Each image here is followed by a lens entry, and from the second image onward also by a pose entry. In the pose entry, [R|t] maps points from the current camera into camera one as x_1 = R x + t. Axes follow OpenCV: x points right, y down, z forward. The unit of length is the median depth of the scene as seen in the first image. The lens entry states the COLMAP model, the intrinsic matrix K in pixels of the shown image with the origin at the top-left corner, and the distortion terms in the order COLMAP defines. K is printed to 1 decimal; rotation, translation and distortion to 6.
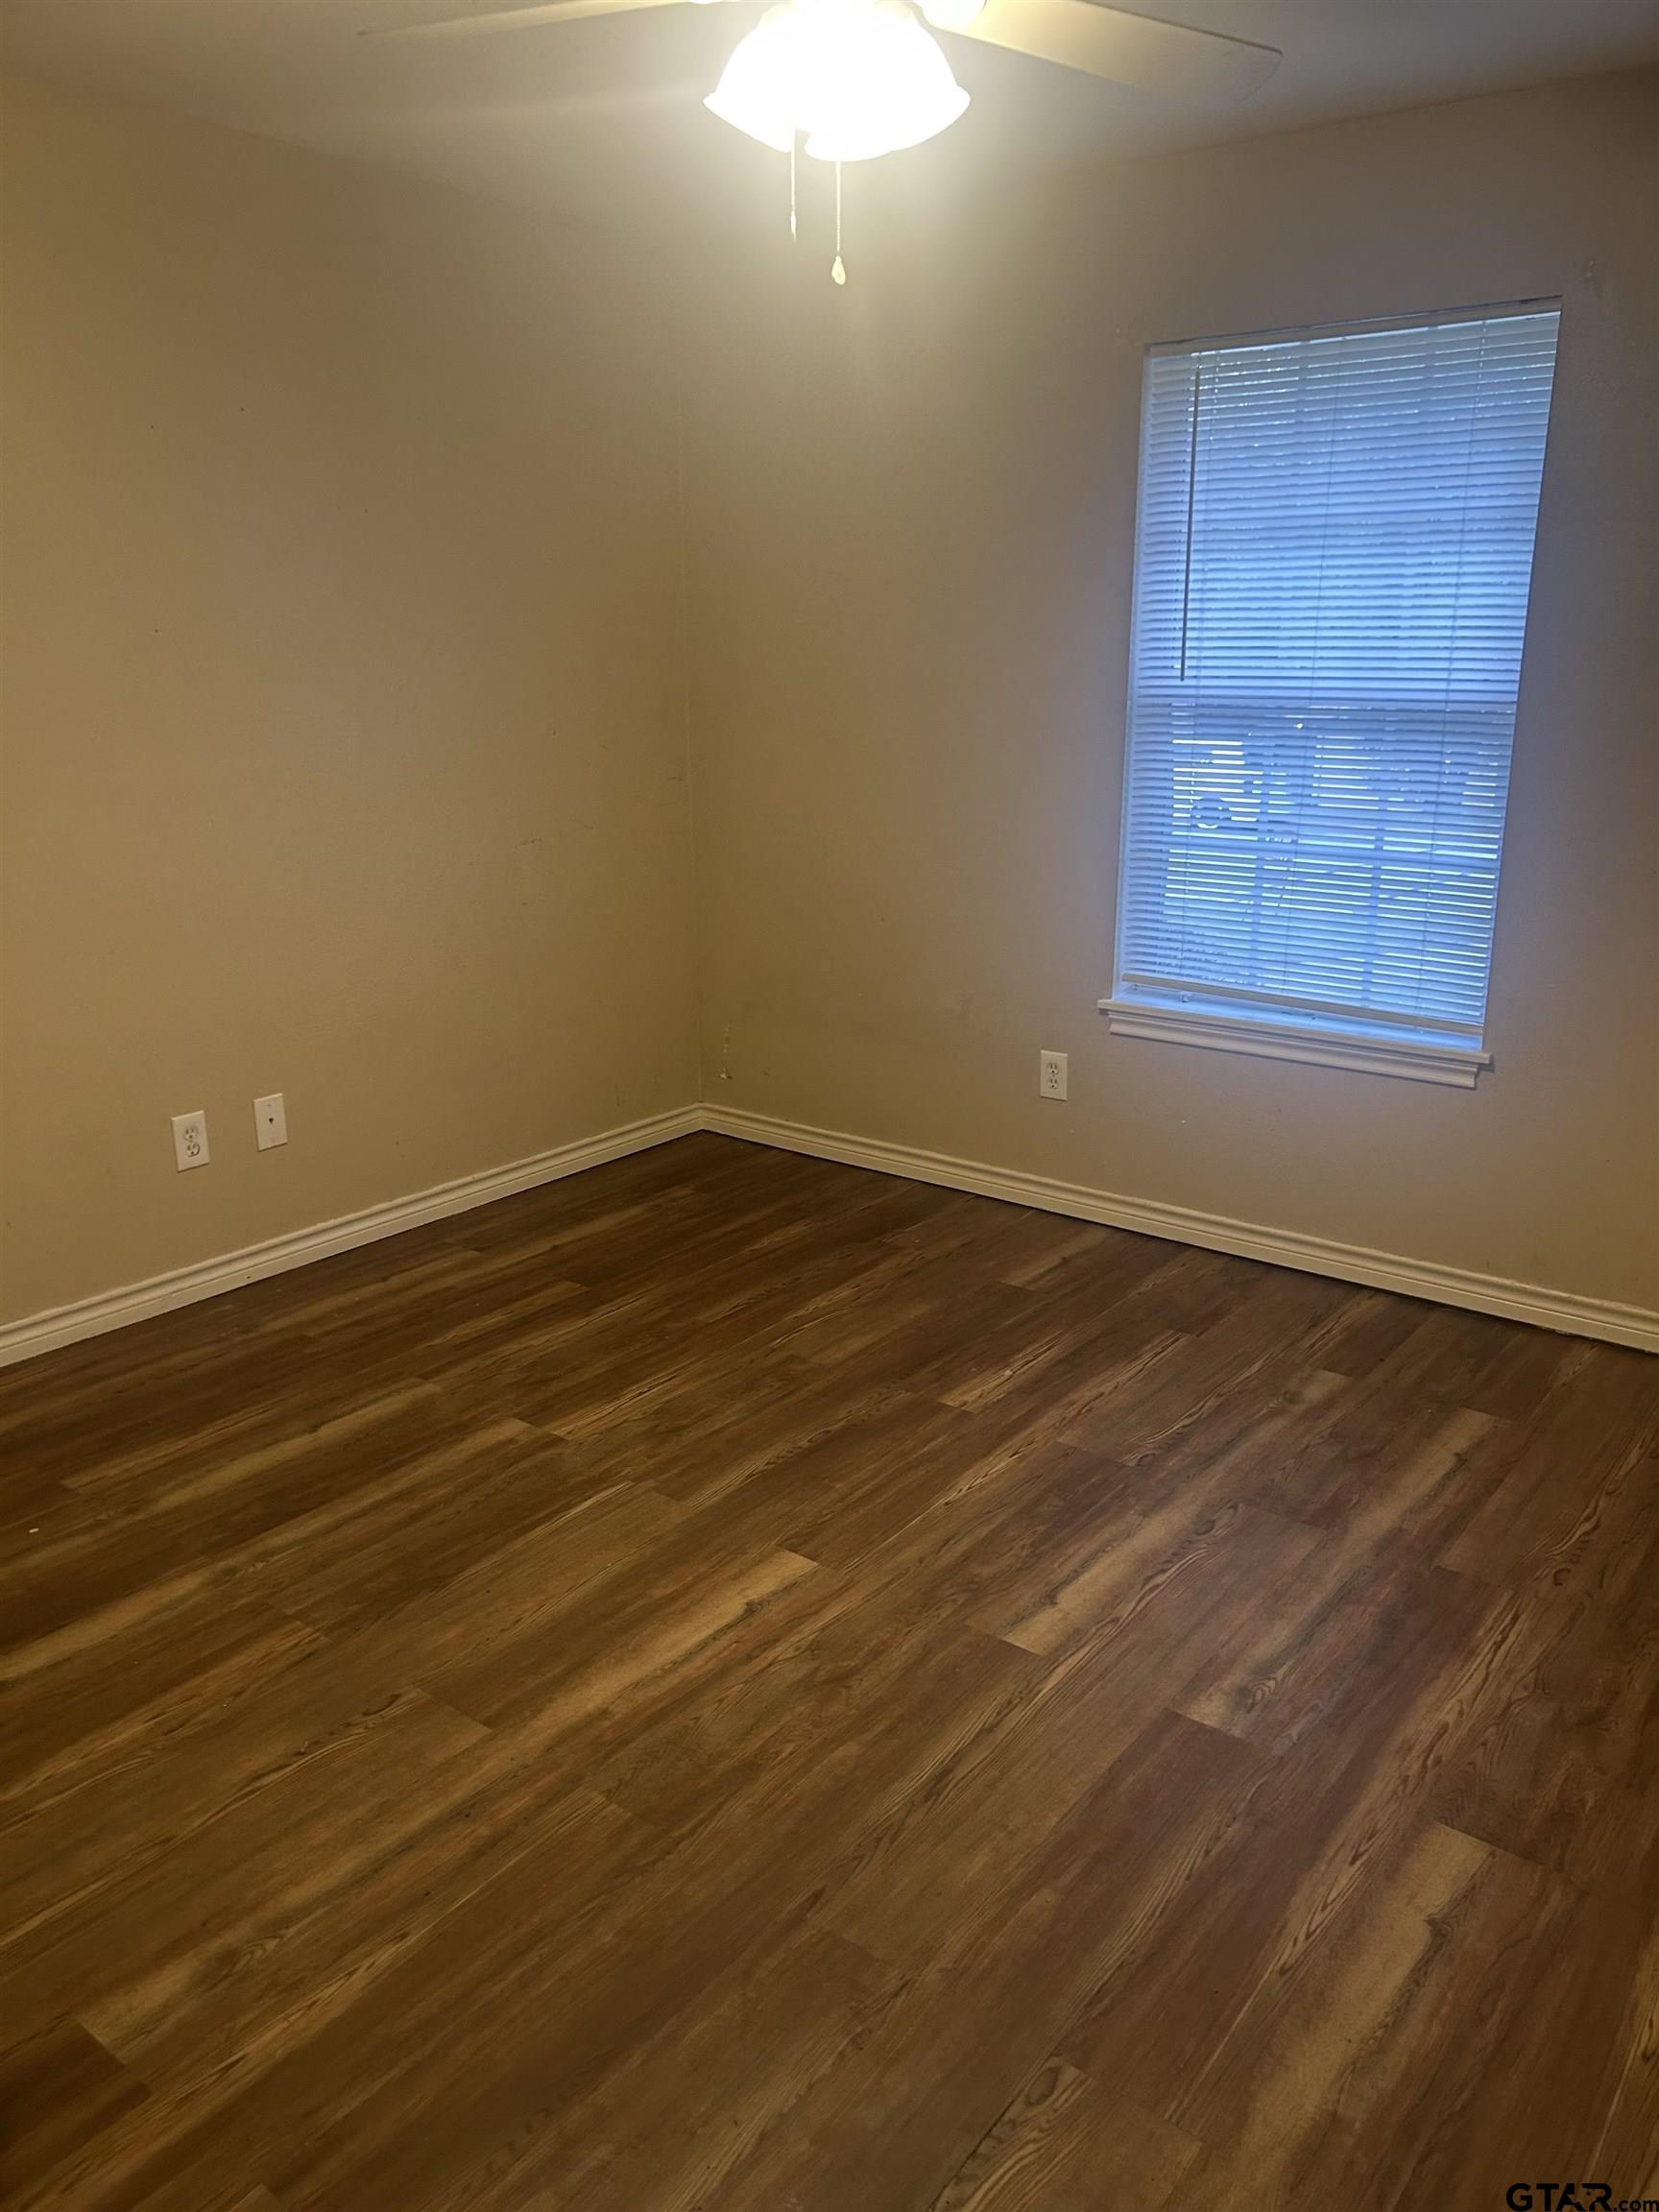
lens RADIAL K [[1659.5, 0, 831.5], [0, 1659.5, 1104.3], [0, 0, 1]] dist [0.065048, -0.080107]
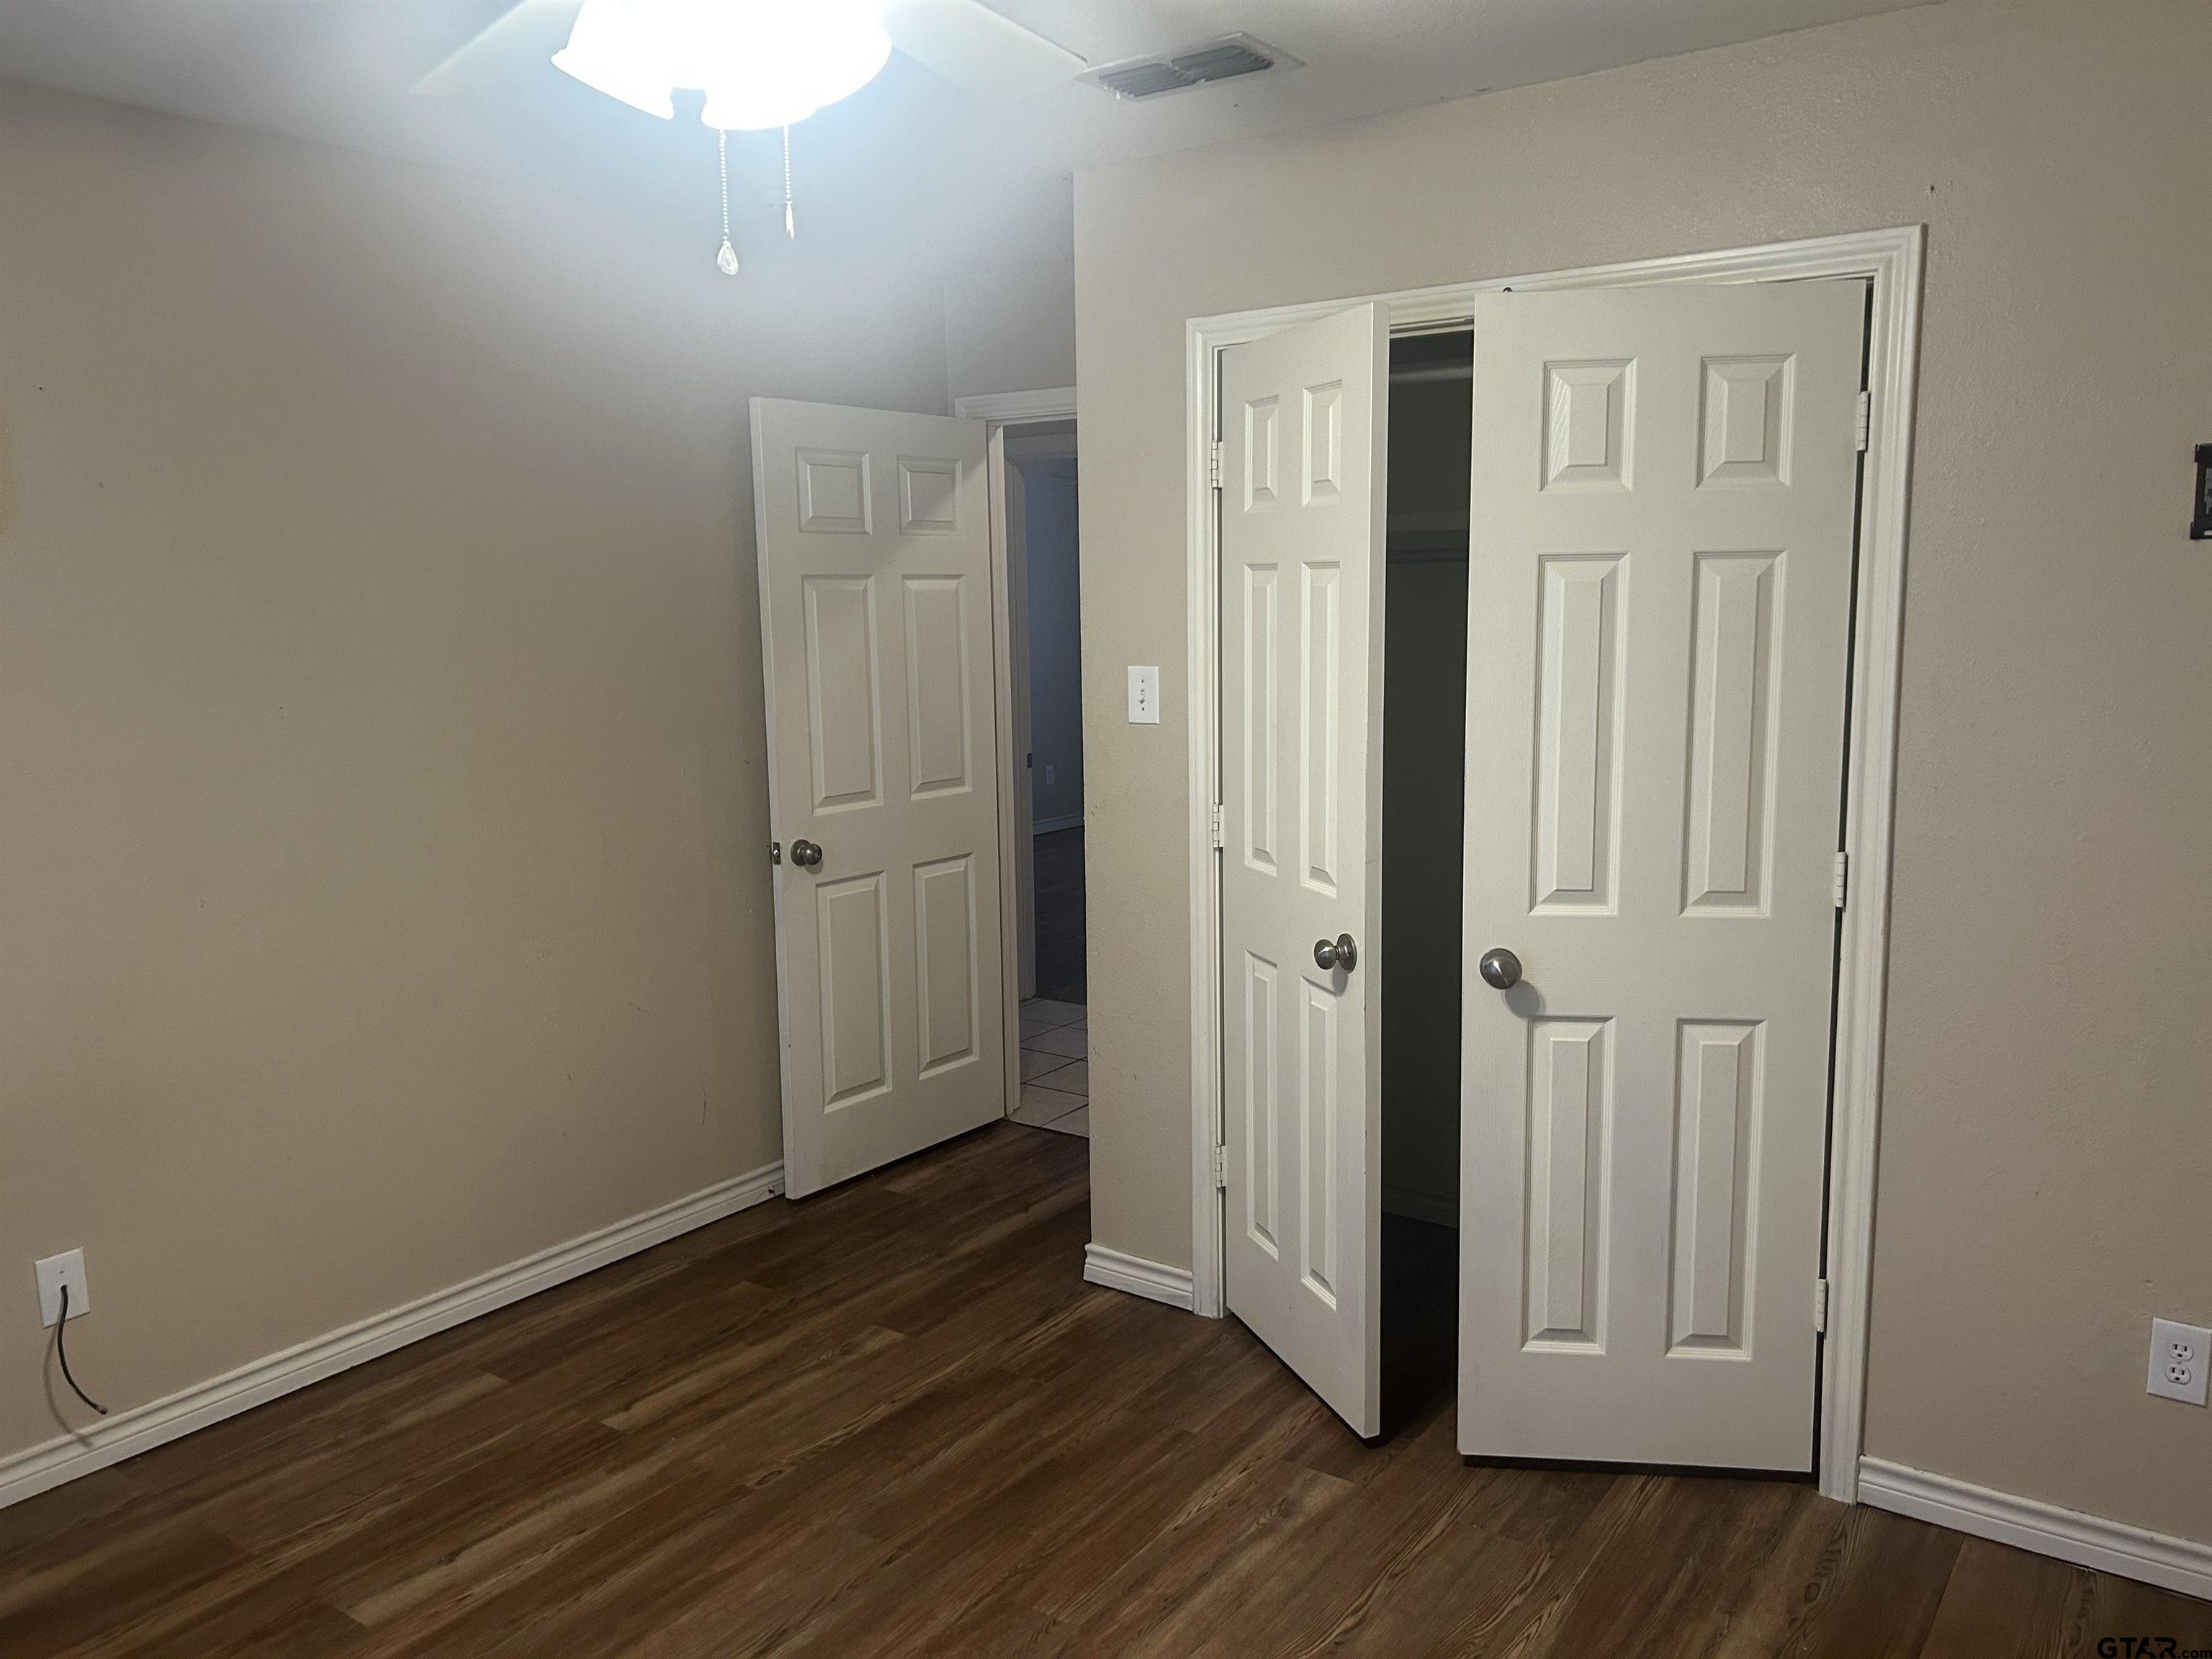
lens RADIAL K [[1659.5, 0, 1103.1], [0, 1659.5, 831.7], [0, 0, 1]] dist [0.065048, -0.080107]
pose [[-0.999284, 0.019933, -0.032150, -0.150399], [0.004977, 0.911800, 0.410603, -0.624288], [0.037499, 0.410150, -0.911247, 1.988132]]
